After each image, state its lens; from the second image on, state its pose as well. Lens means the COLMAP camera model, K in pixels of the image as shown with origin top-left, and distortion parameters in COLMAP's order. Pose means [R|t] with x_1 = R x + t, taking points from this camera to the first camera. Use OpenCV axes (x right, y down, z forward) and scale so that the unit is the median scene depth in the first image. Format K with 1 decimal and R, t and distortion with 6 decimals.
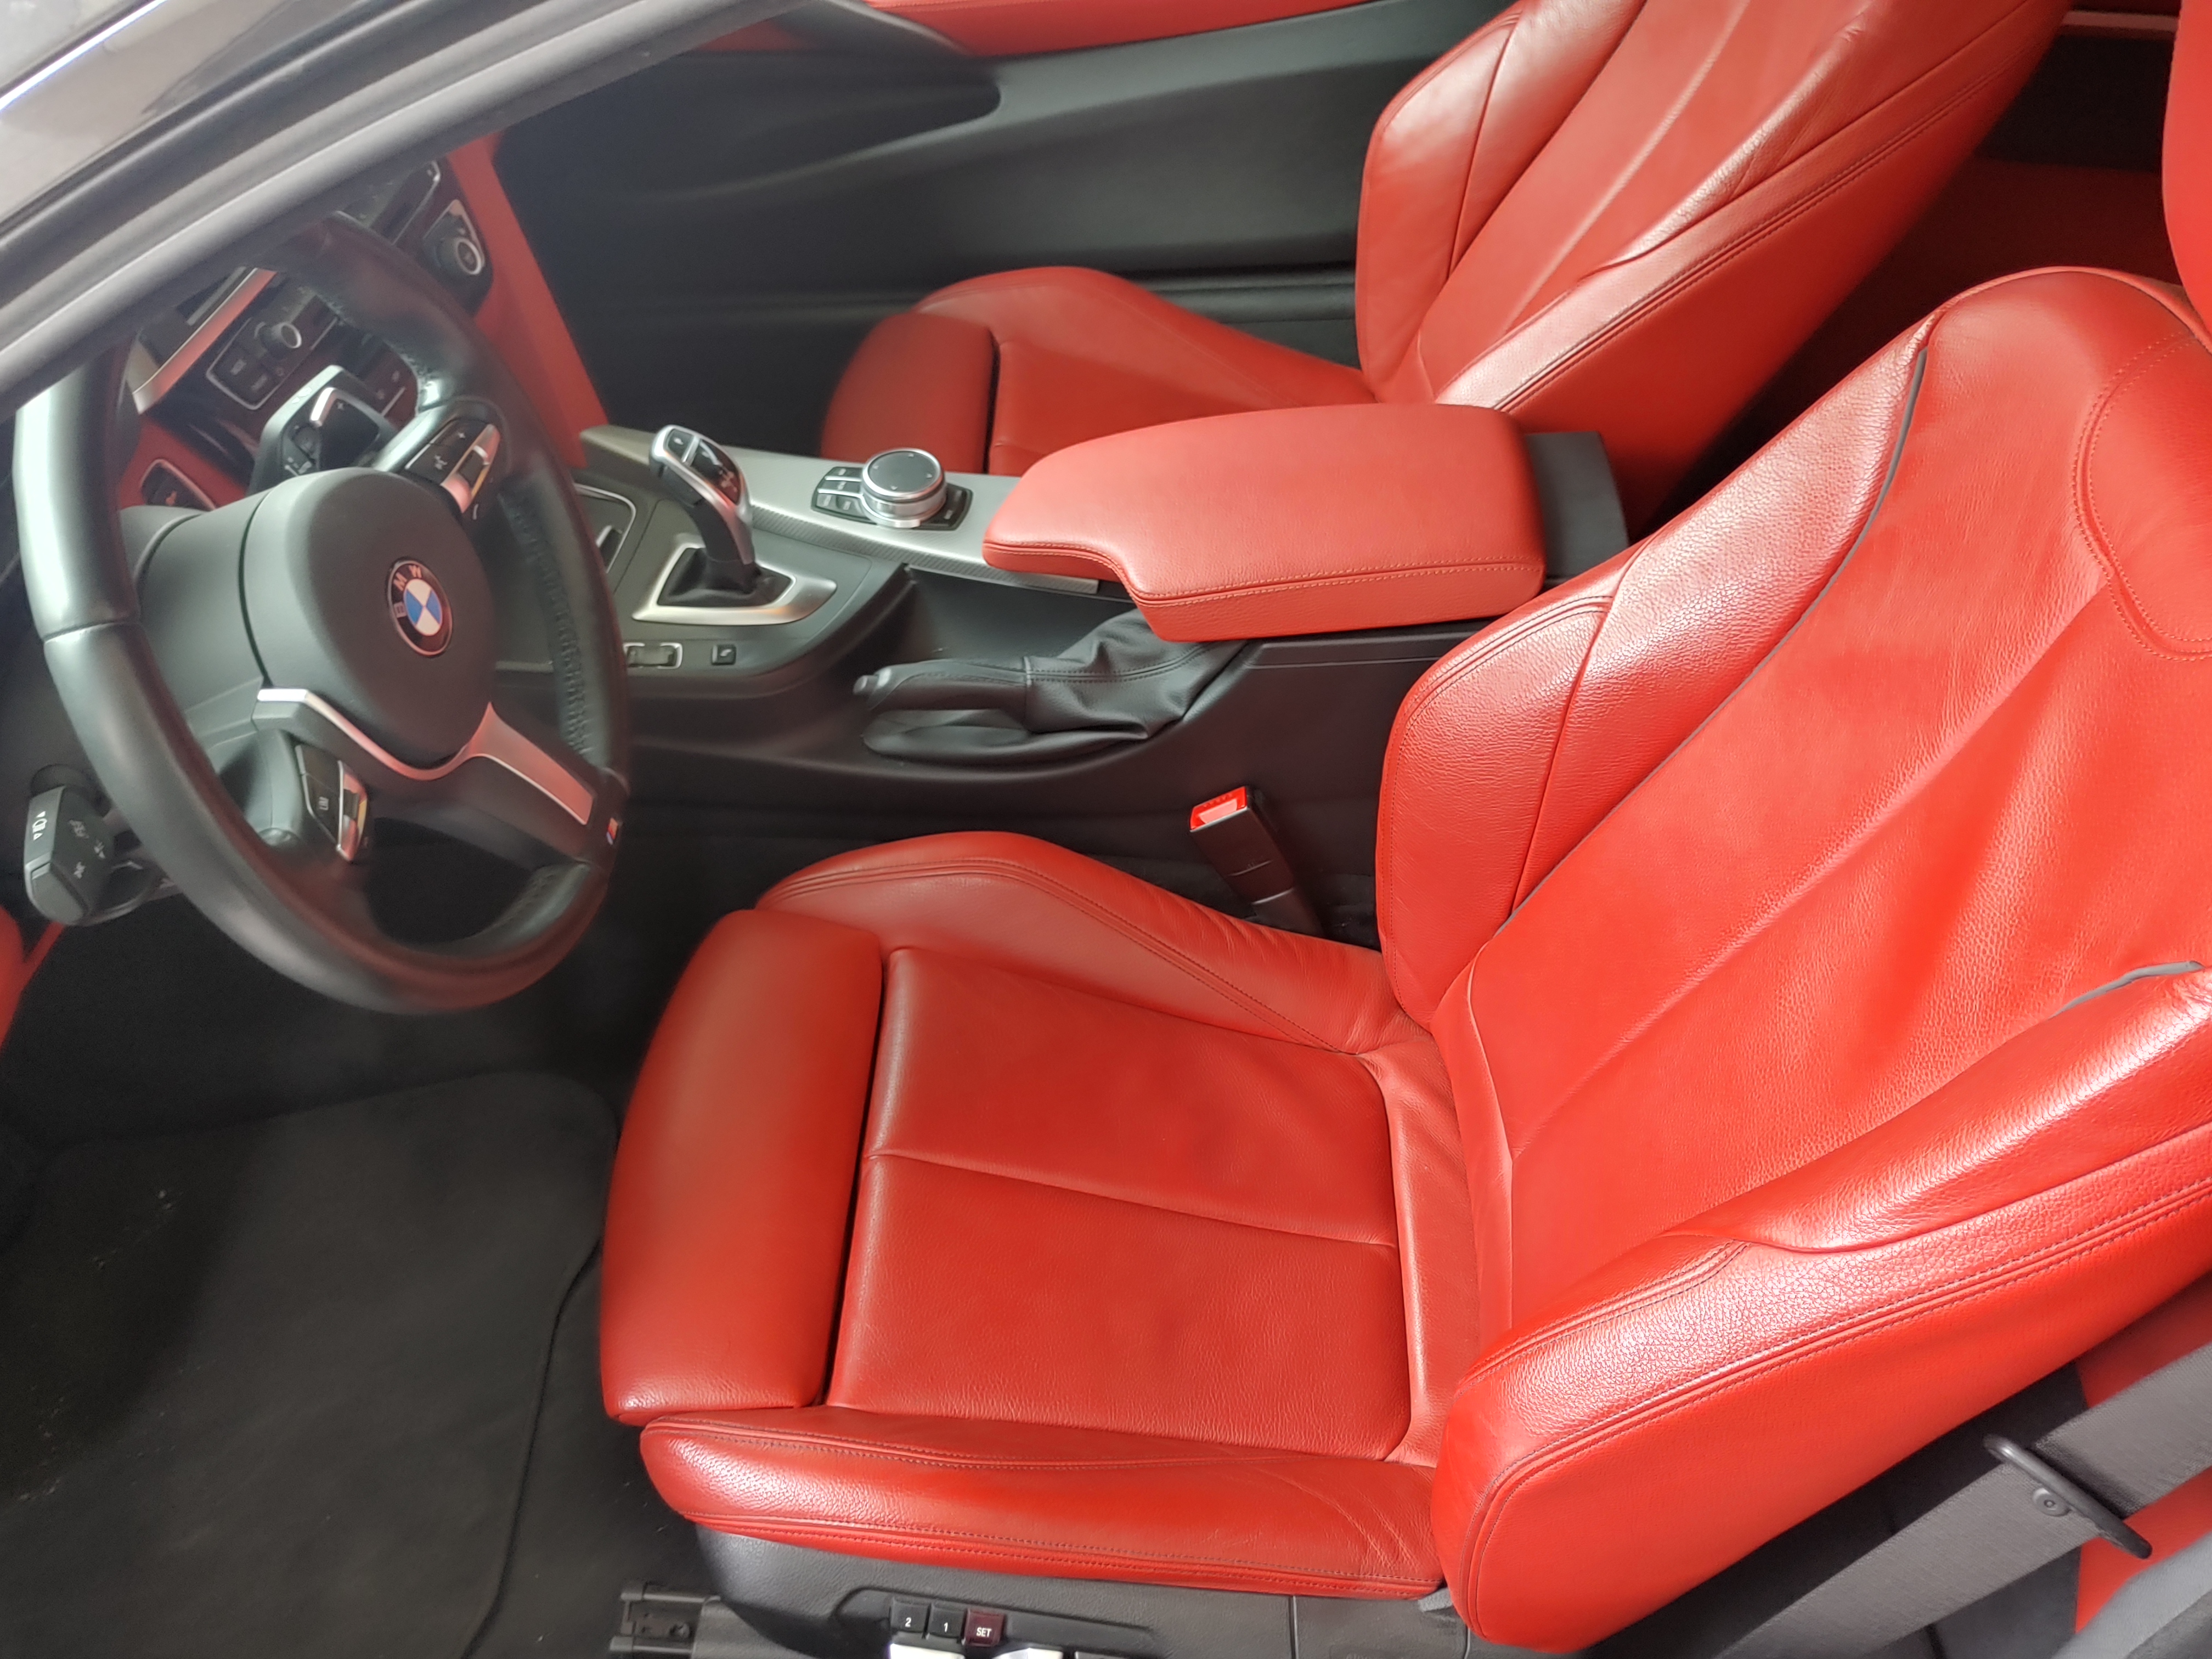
lens RADIAL K [[1670.0, 0, 1114.0], [0, 1670.0, 833.9], [0, 0, 1]] dist [0.006430, -0.000529]
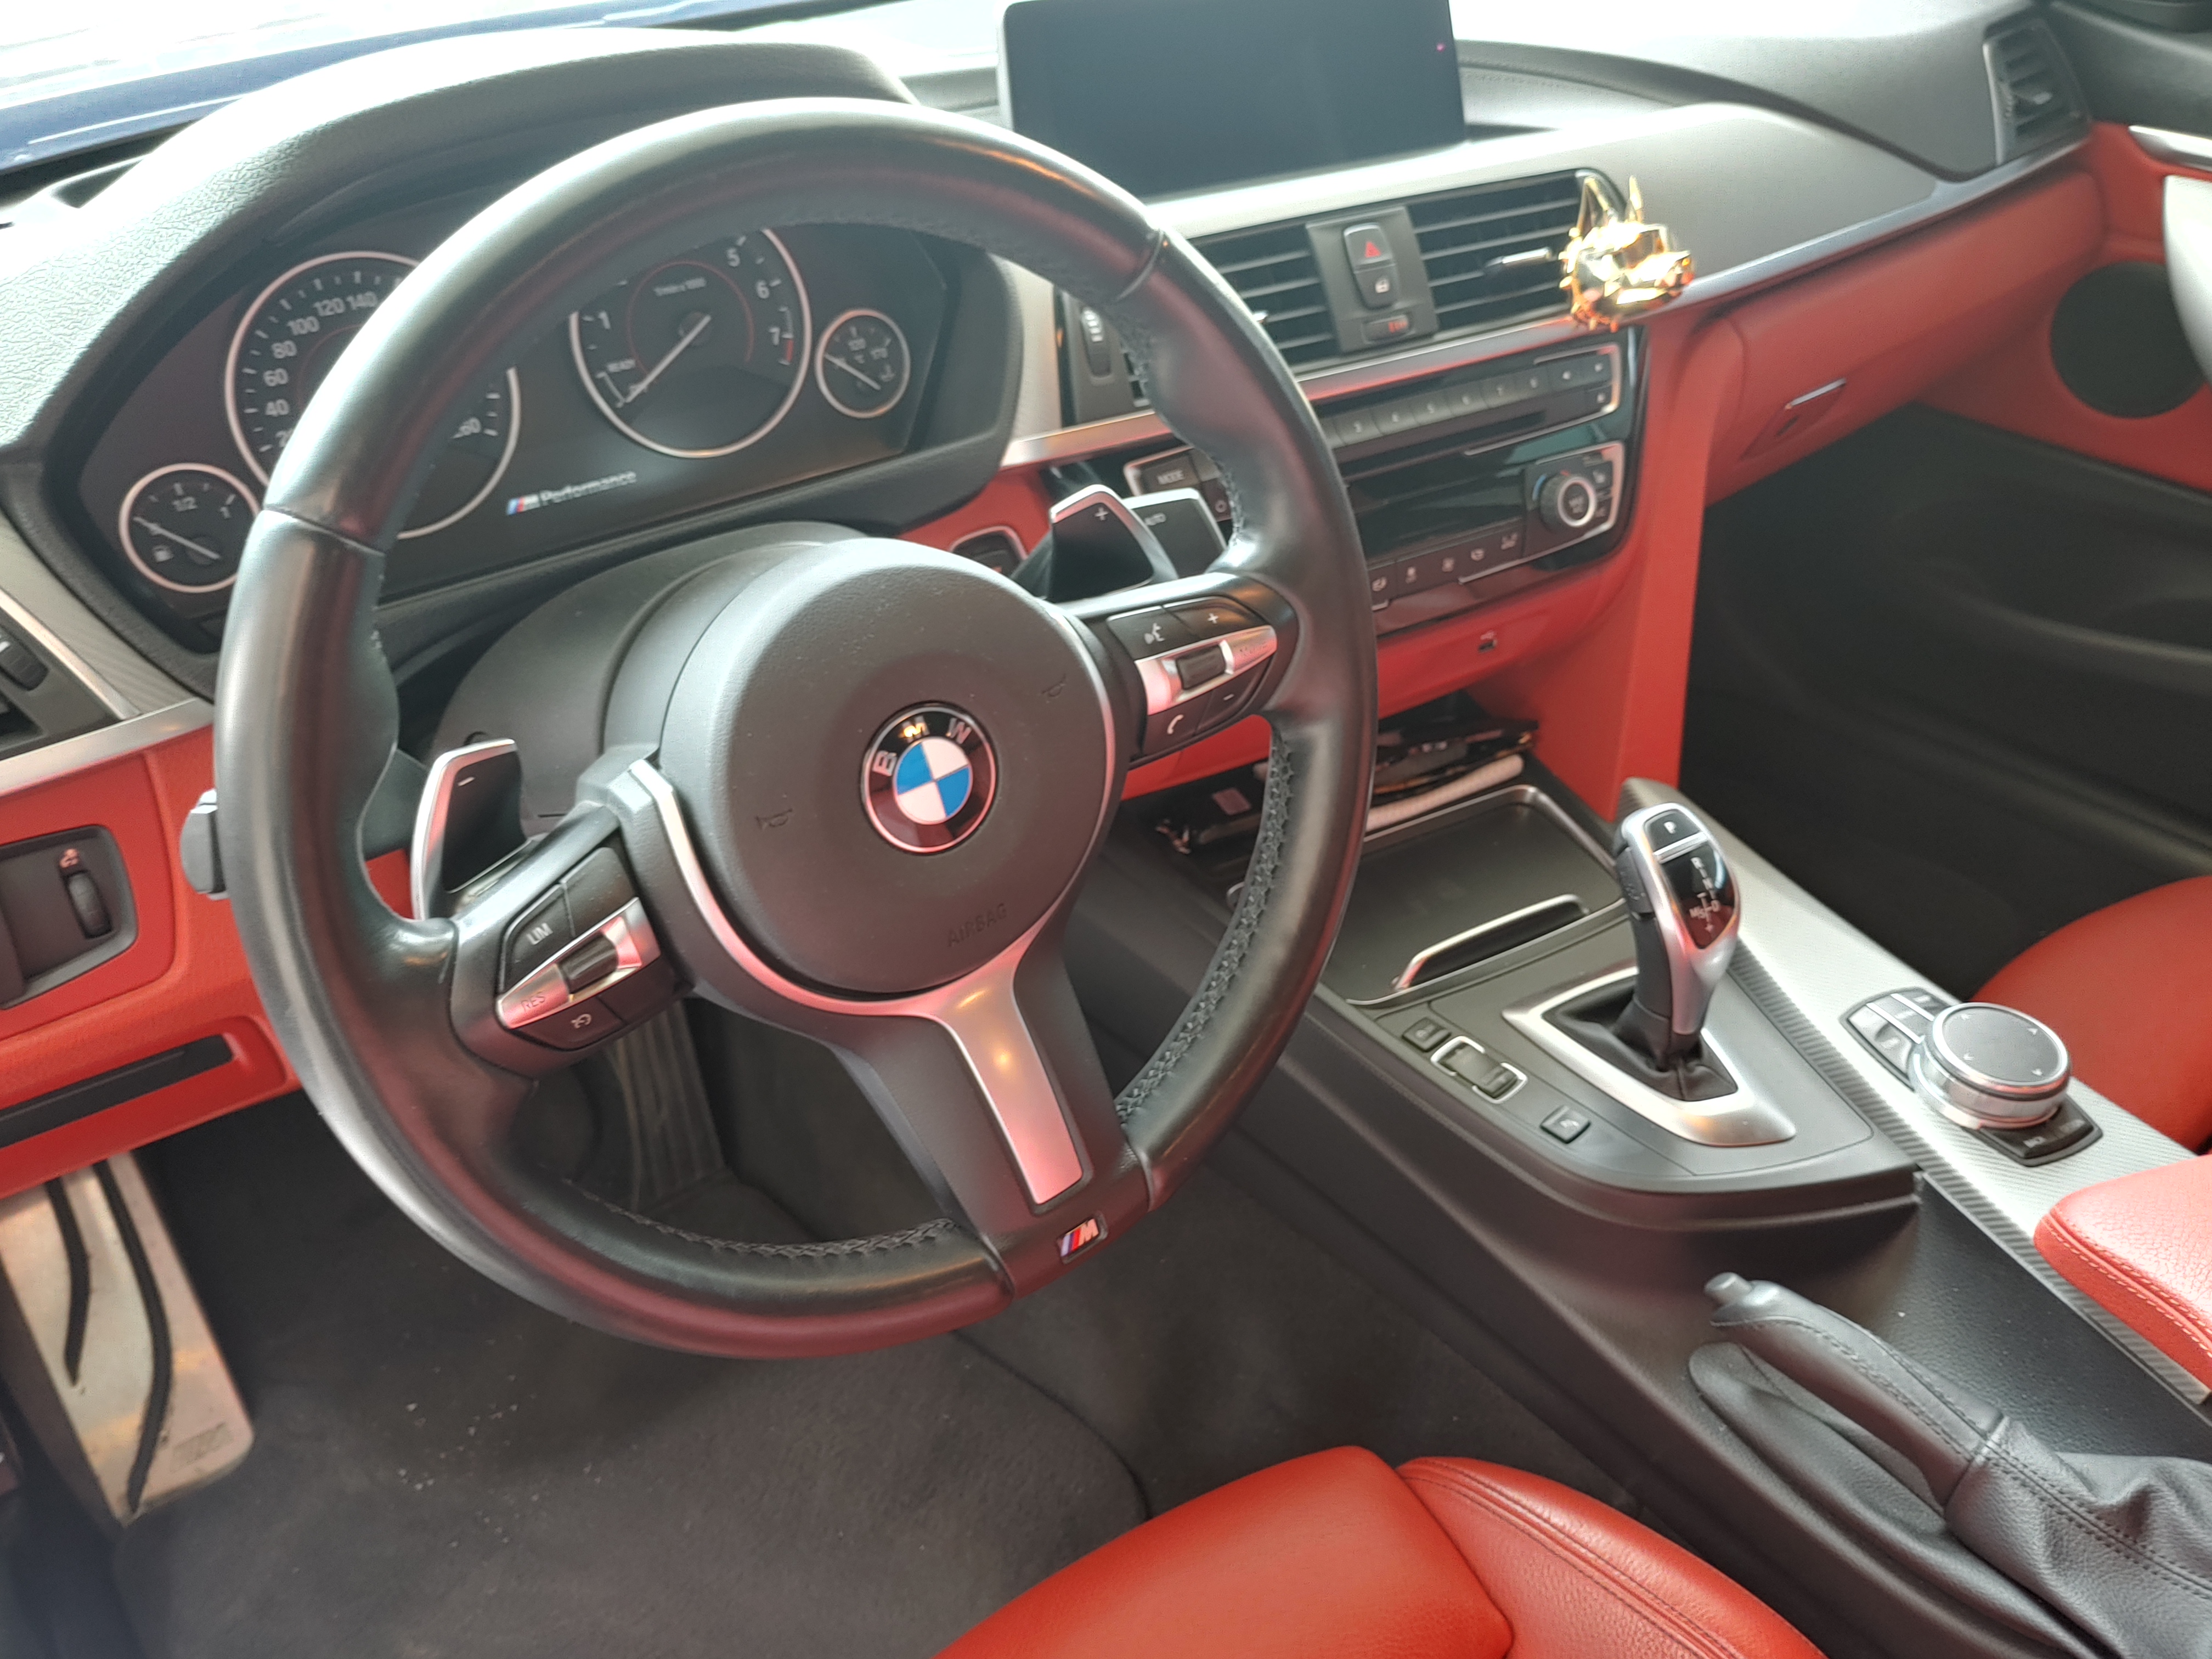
lens RADIAL K [[1841.6, 0, 1105.9], [0, 1841.6, 833.2], [0, 0, 1]] dist [0.012308, 0.002498]
pose [[0.651144, 0.445087, -0.614744, 0.047115], [-0.572006, 0.820161, -0.012062, -0.086667], [0.498820, 0.359491, 0.788635, 0.276401]]
